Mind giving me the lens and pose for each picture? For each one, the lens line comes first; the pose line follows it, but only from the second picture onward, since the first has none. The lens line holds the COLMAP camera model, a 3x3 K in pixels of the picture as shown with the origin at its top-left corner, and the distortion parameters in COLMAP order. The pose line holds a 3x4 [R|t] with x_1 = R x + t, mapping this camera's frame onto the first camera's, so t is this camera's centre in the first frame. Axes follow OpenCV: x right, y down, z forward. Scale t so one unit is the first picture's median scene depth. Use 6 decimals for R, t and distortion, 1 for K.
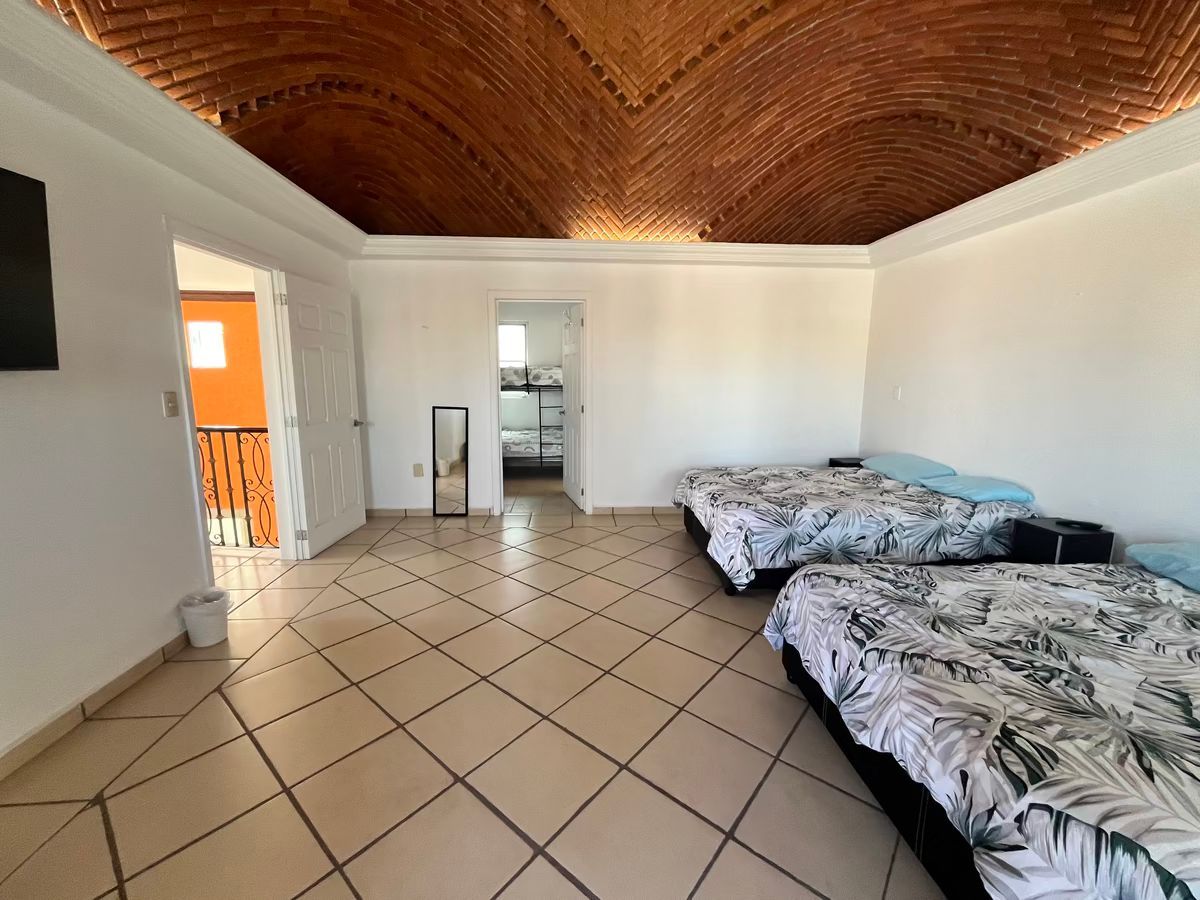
lens RADIAL K [[484.4, 0, 599.9], [0, 484.4, 451.9], [0, 0, 1]] dist [-0.011867, -0.000345]
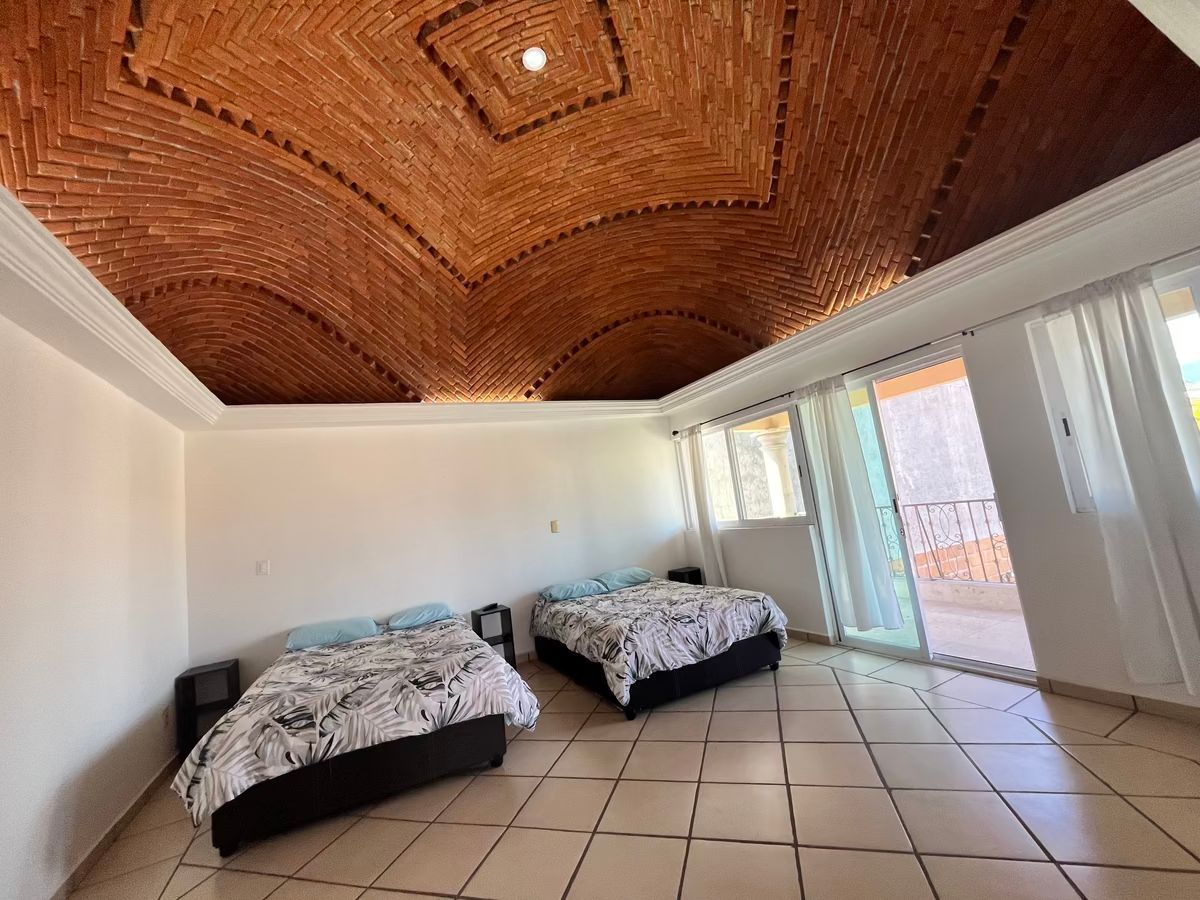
lens RADIAL K [[484.4, 0, 600.5], [0, 484.4, 448.1], [0, 0, 1]] dist [-0.011867, -0.000345]
pose [[-0.375828, 0.164665, 0.911942, -0.587691], [0.268701, 0.961173, -0.062818, -0.131785], [-0.886878, 0.221431, -0.405481, 0.896330]]
